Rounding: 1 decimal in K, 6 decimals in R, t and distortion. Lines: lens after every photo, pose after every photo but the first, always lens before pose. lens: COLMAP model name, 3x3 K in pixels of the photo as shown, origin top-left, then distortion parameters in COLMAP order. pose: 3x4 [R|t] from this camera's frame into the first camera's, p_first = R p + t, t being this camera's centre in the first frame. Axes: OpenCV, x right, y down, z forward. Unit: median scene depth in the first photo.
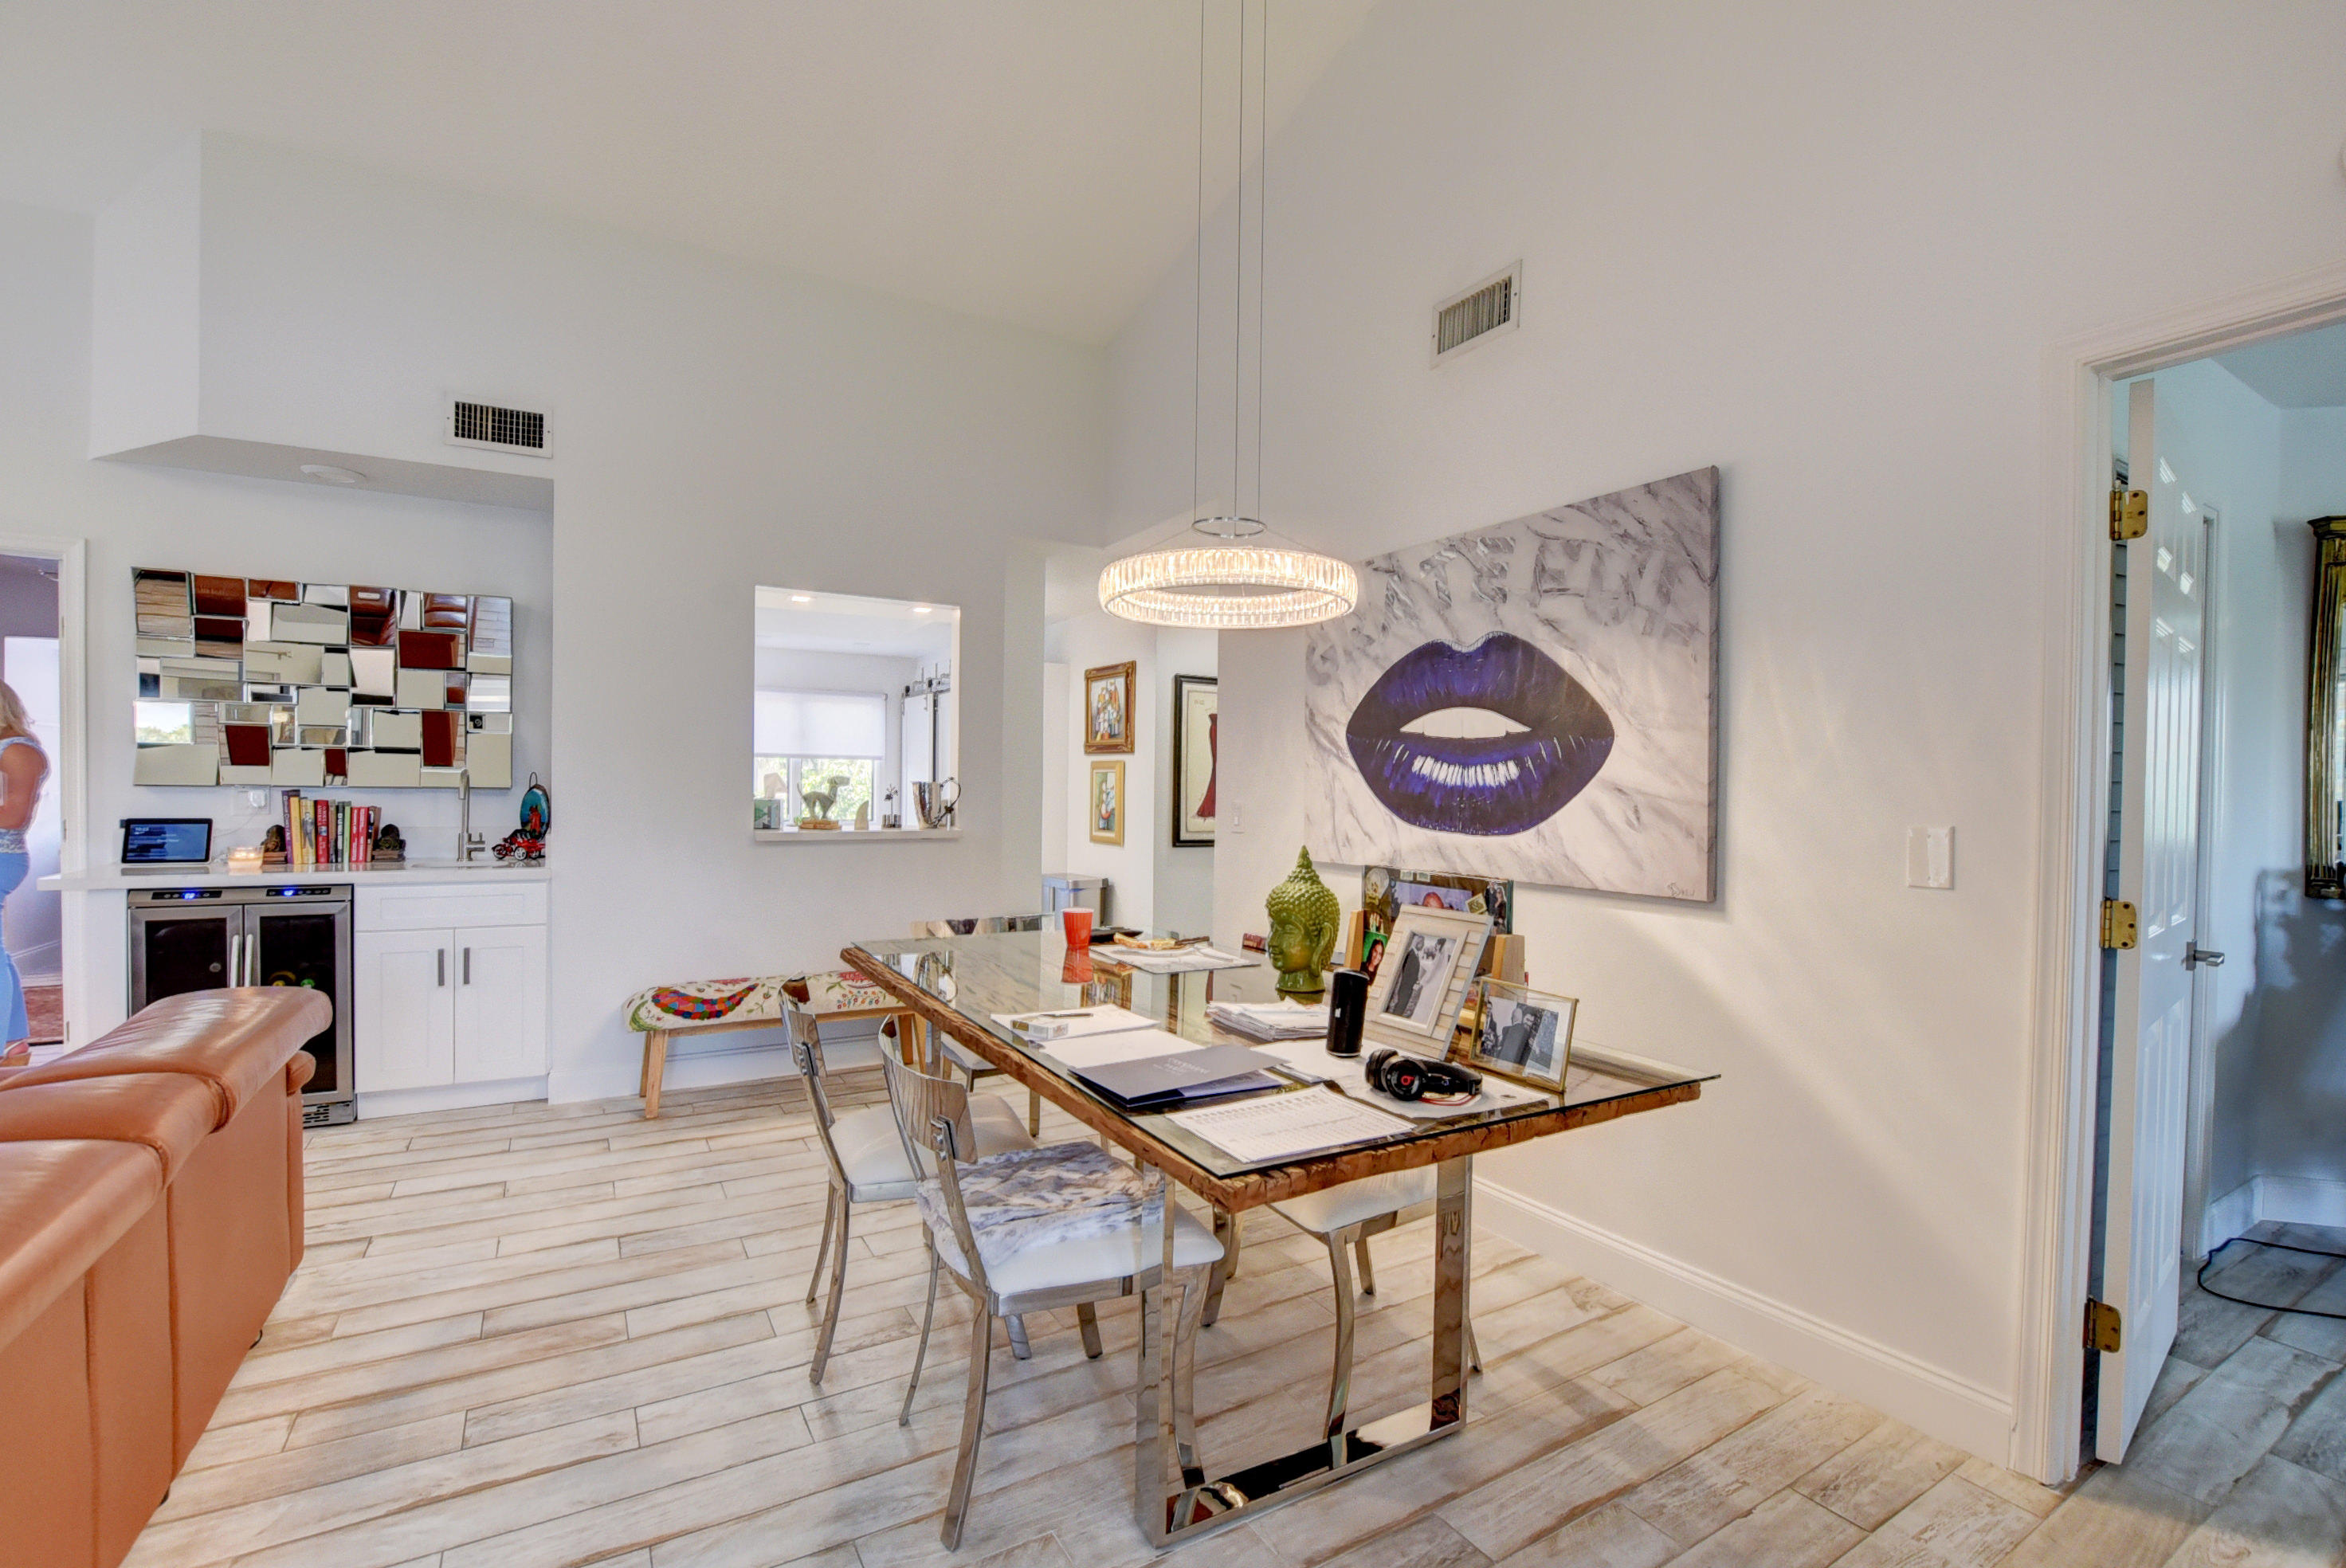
lens RADIAL K [[1033.9, 0, 1176.6], [0, 1033.9, 801.4], [0, 0, 1]] dist [-0.031260, 0.001342]
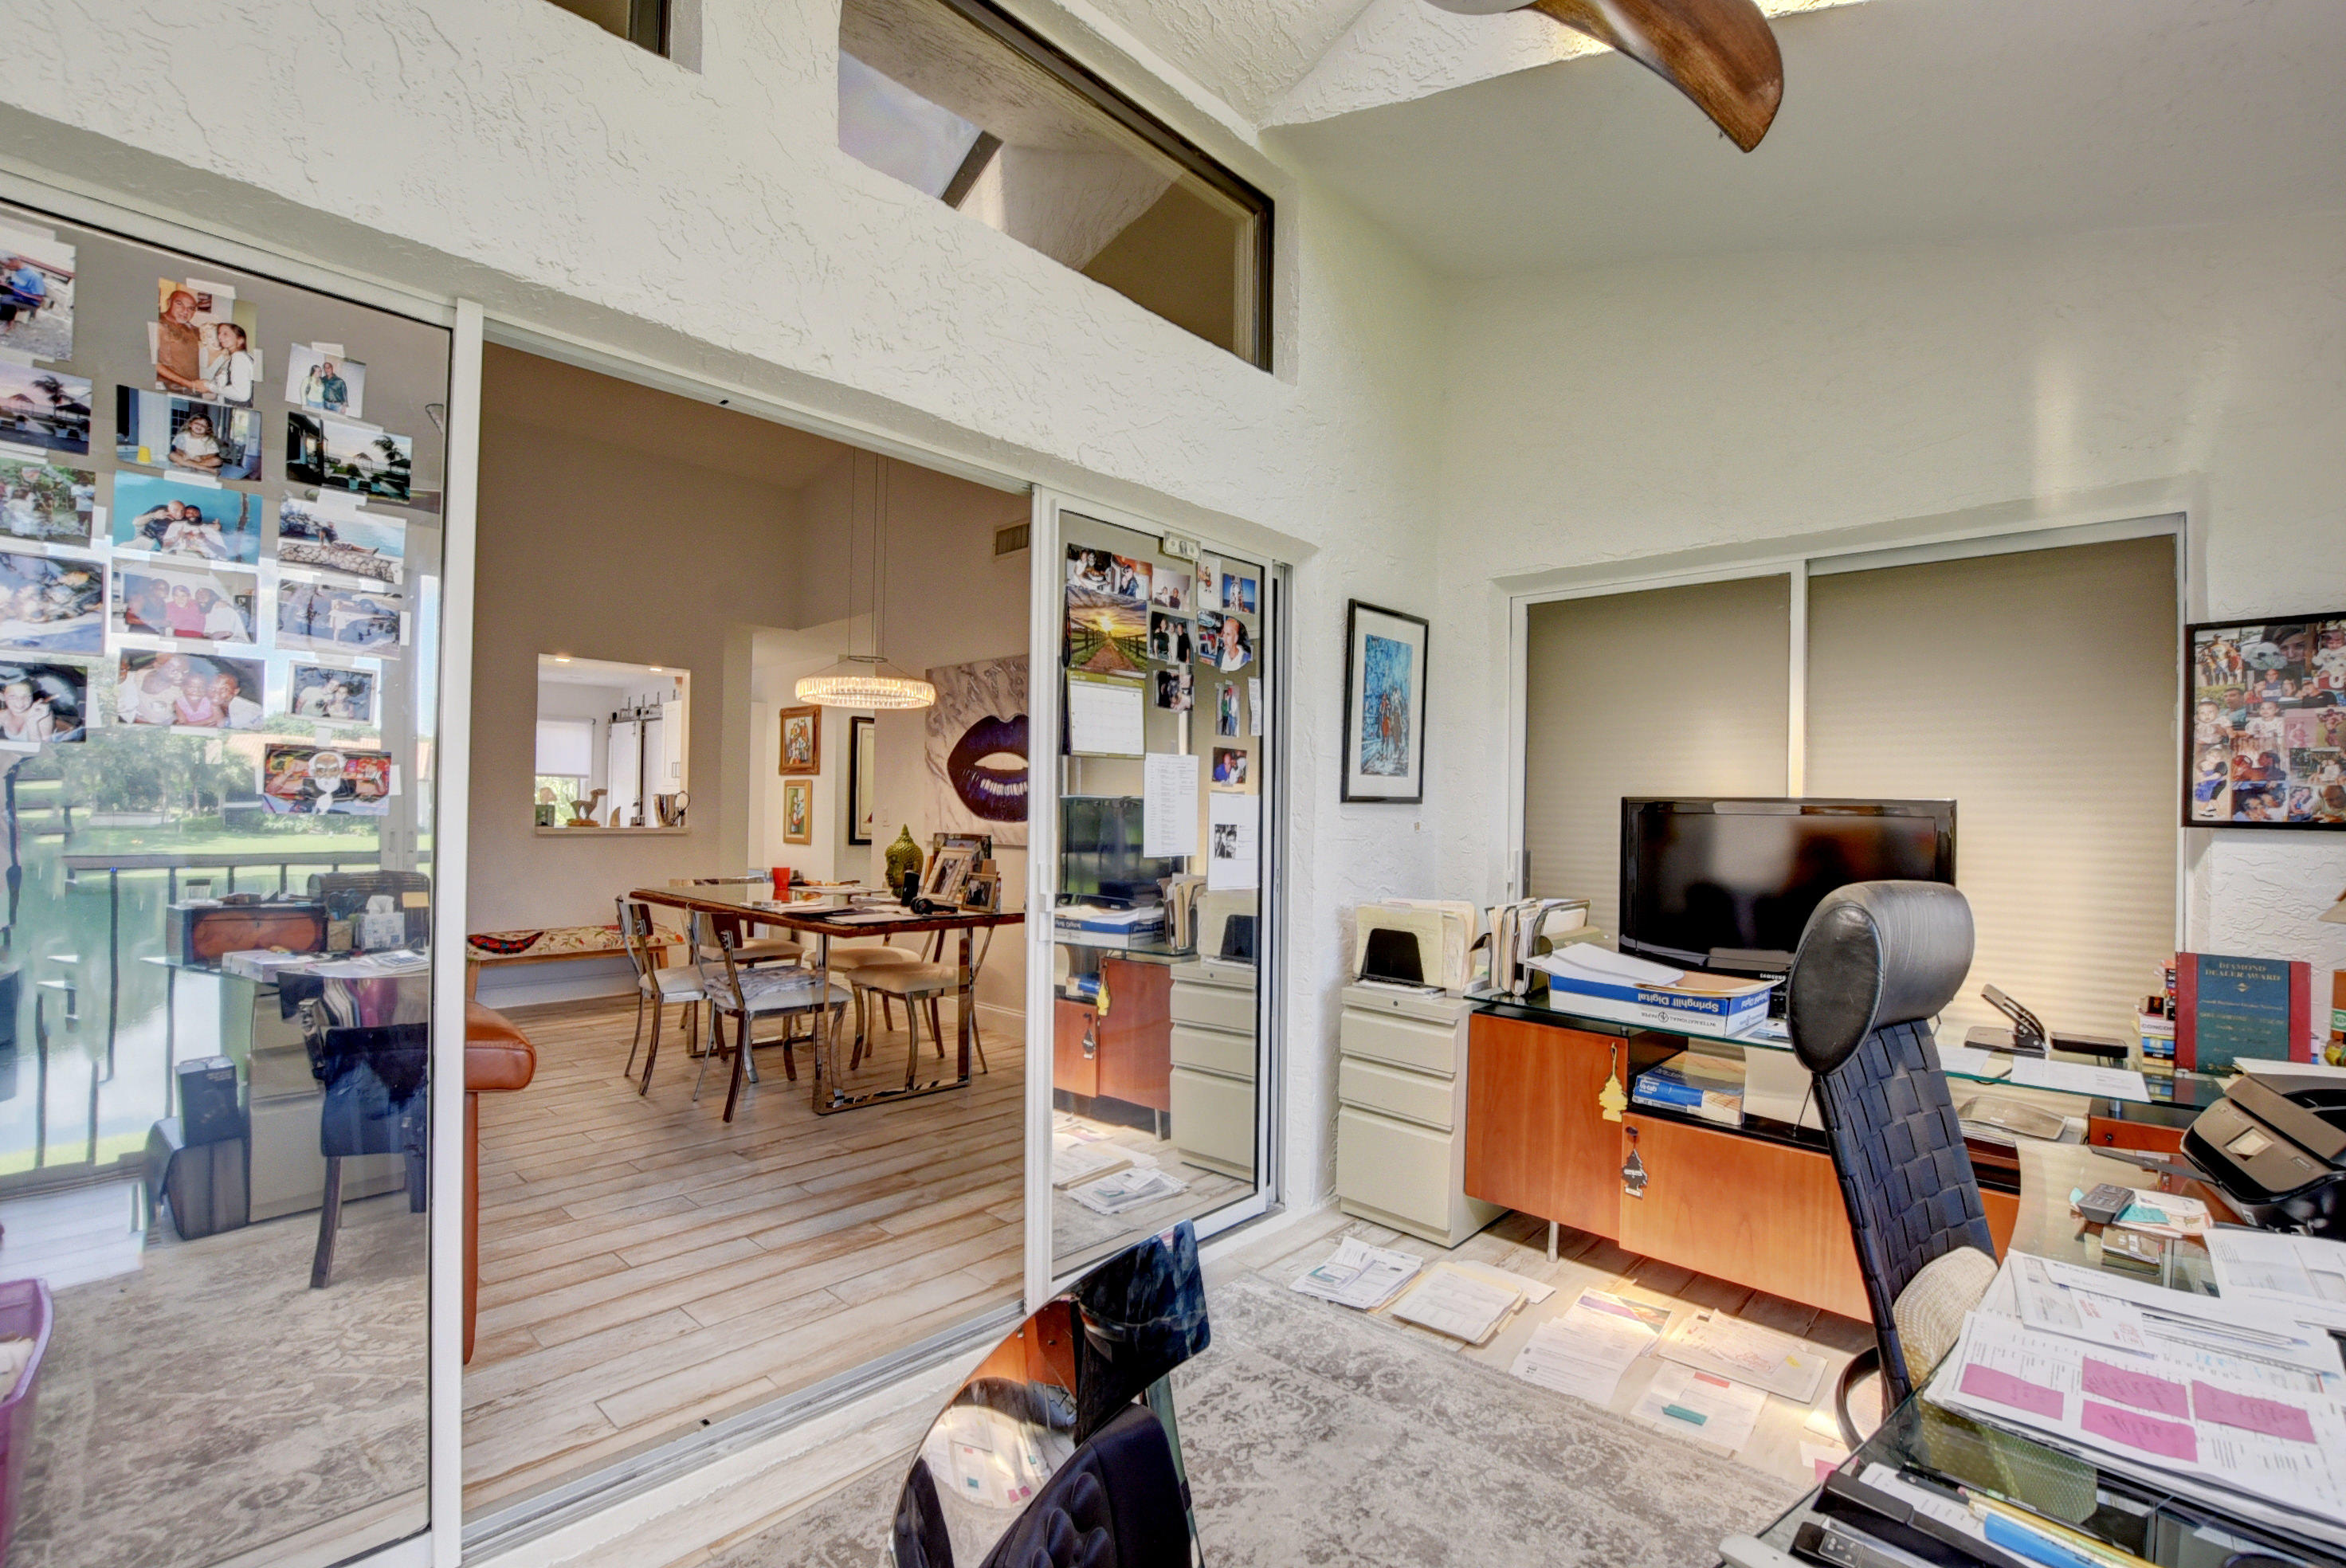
lens RADIAL K [[1033.9, 0, 1176.6], [0, 1033.9, 801.4], [0, 0, 1]] dist [-0.031260, 0.001342]
pose [[0.958900, 0.004743, 0.283706, 0.035201], [0.001315, 0.999775, -0.021156, 0.024524], [-0.283742, 0.020660, 0.958678, -0.596113]]
